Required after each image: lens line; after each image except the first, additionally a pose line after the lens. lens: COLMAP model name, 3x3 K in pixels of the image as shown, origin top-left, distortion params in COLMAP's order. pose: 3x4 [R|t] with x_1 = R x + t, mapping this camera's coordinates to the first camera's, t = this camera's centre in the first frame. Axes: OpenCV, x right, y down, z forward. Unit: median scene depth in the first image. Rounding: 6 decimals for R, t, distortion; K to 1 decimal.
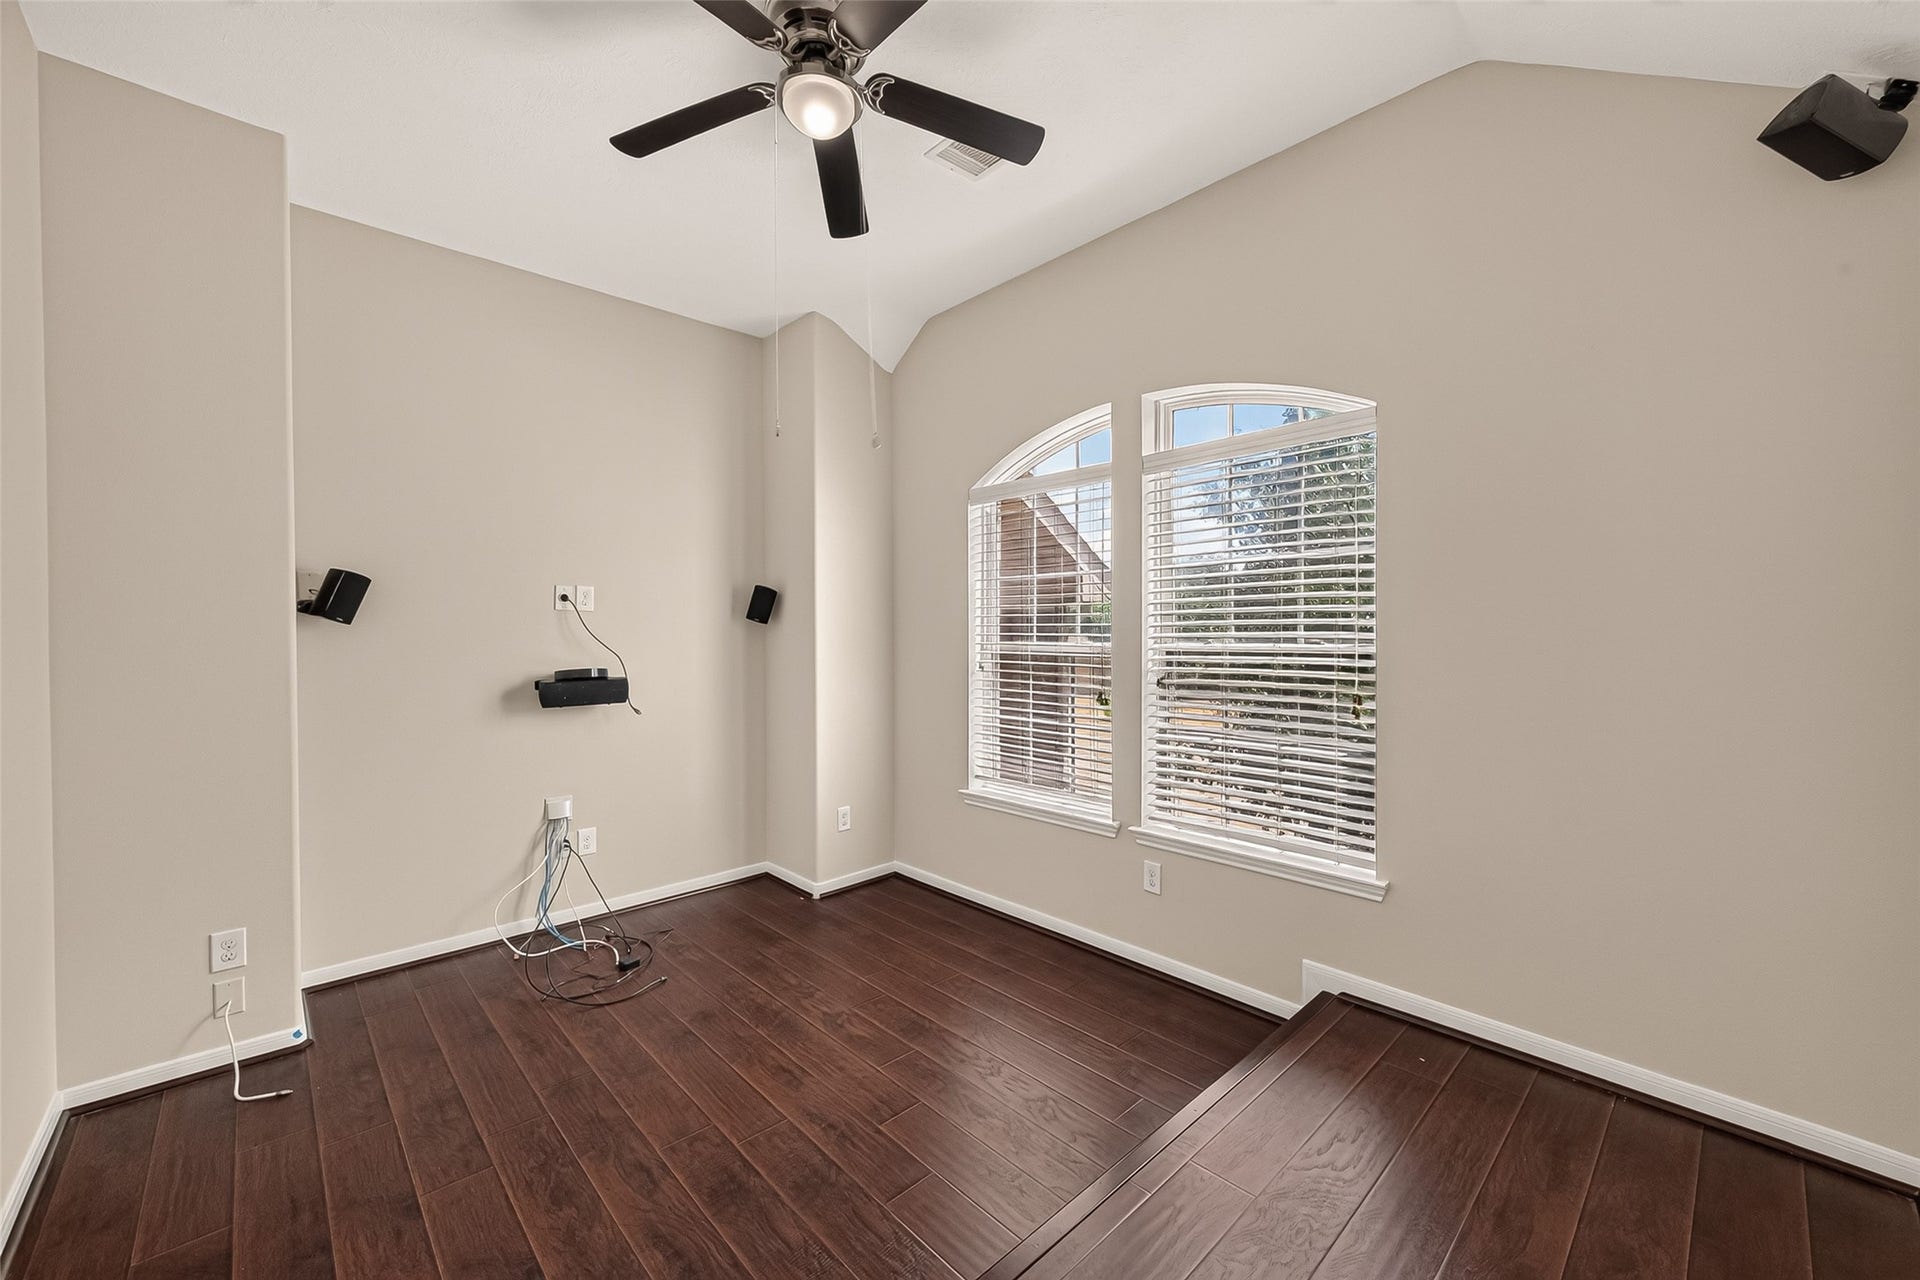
lens RADIAL K [[753.1, 0, 968.9], [0, 753.1, 622.8], [0, 0, 1]] dist [0.002790, -0.000479]
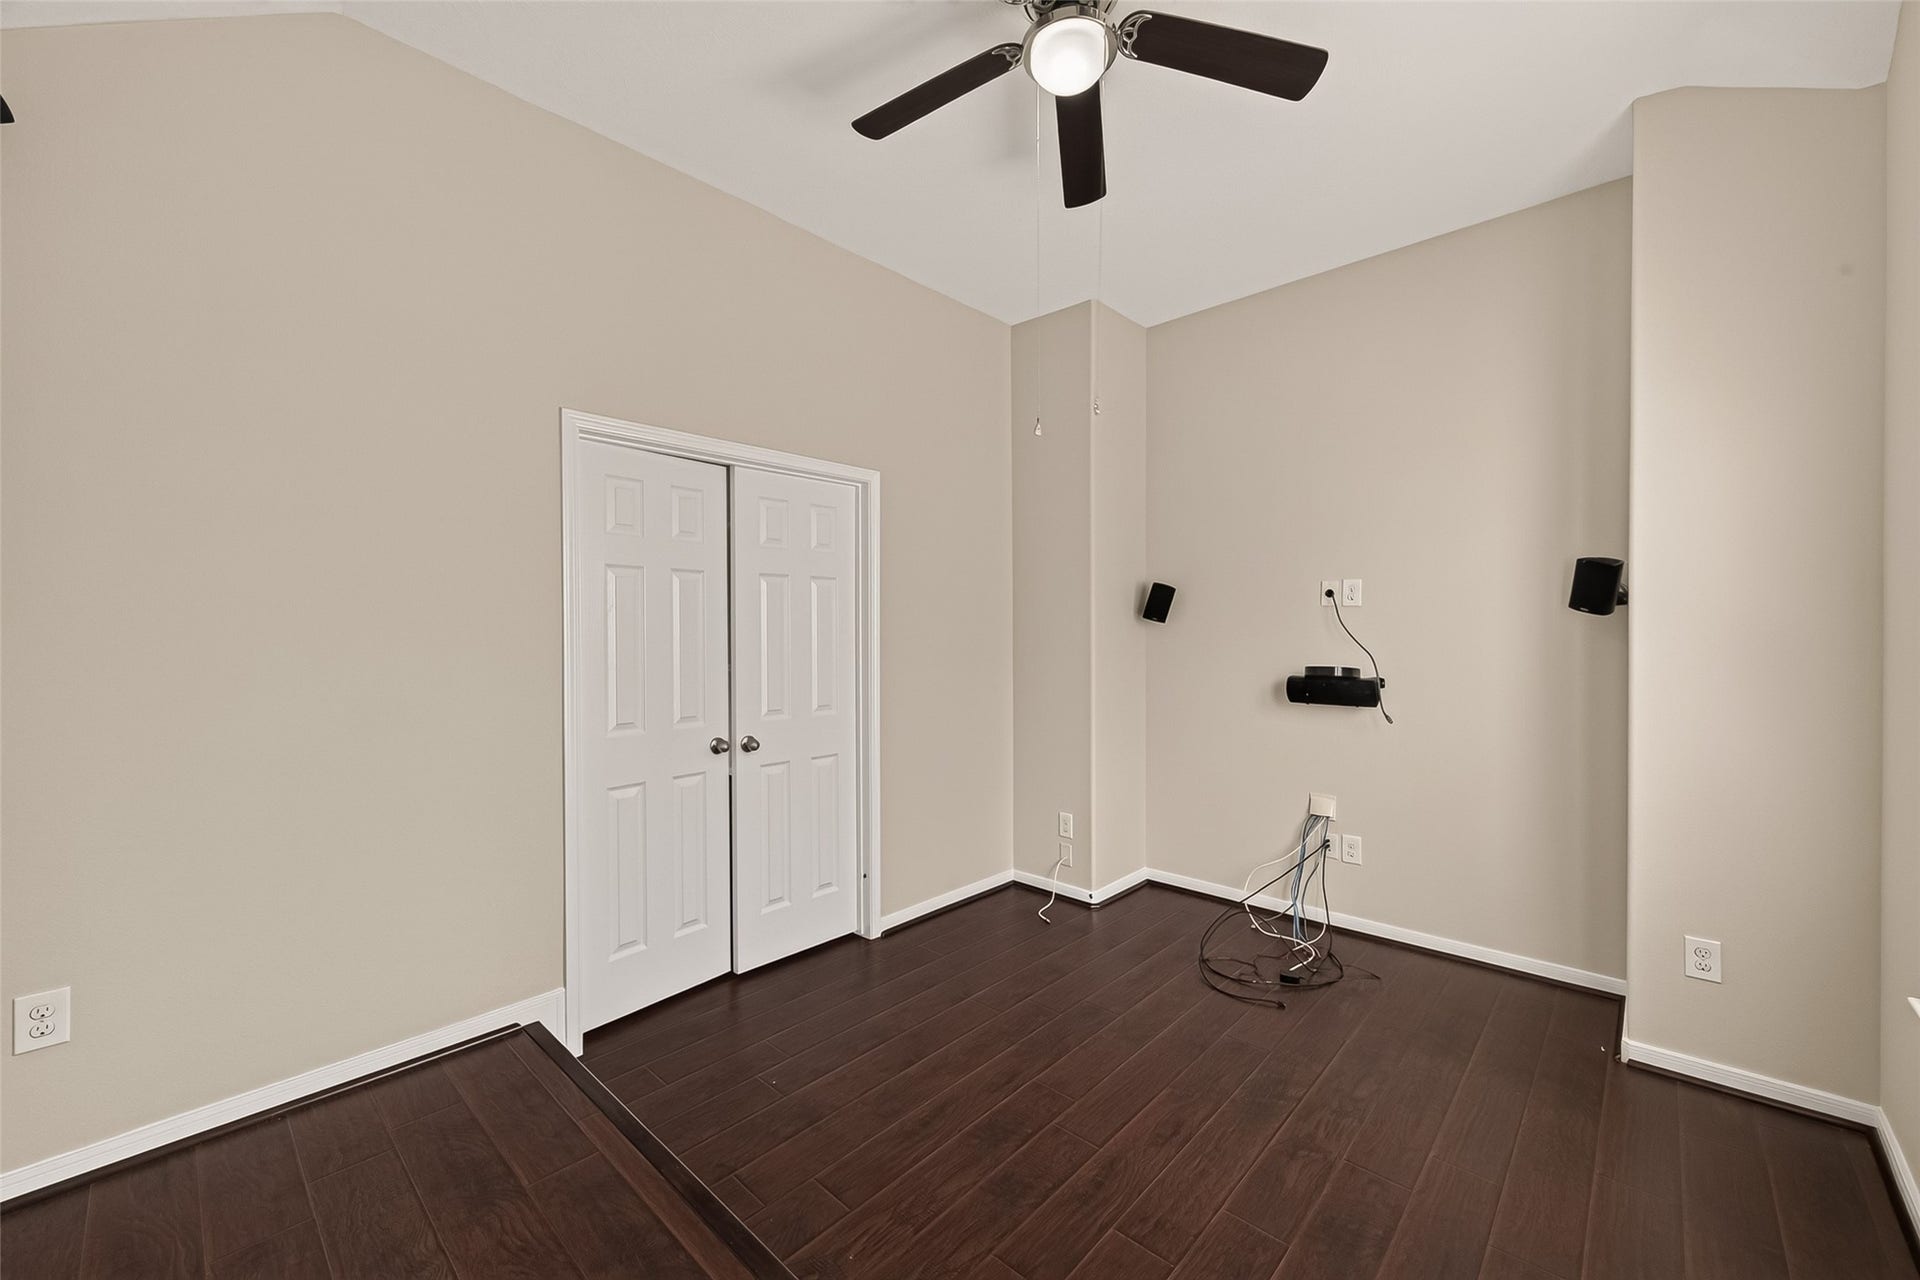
lens RADIAL K [[753.1, 0, 968.9], [0, 753.1, 622.8], [0, 0, 1]] dist [0.002790, -0.000479]
pose [[0.054819, -0.003401, -0.998491, 0.448398], [0.019636, 0.999804, -0.002328, -0.001804], [0.998303, -0.019479, 0.054875, 0.512454]]
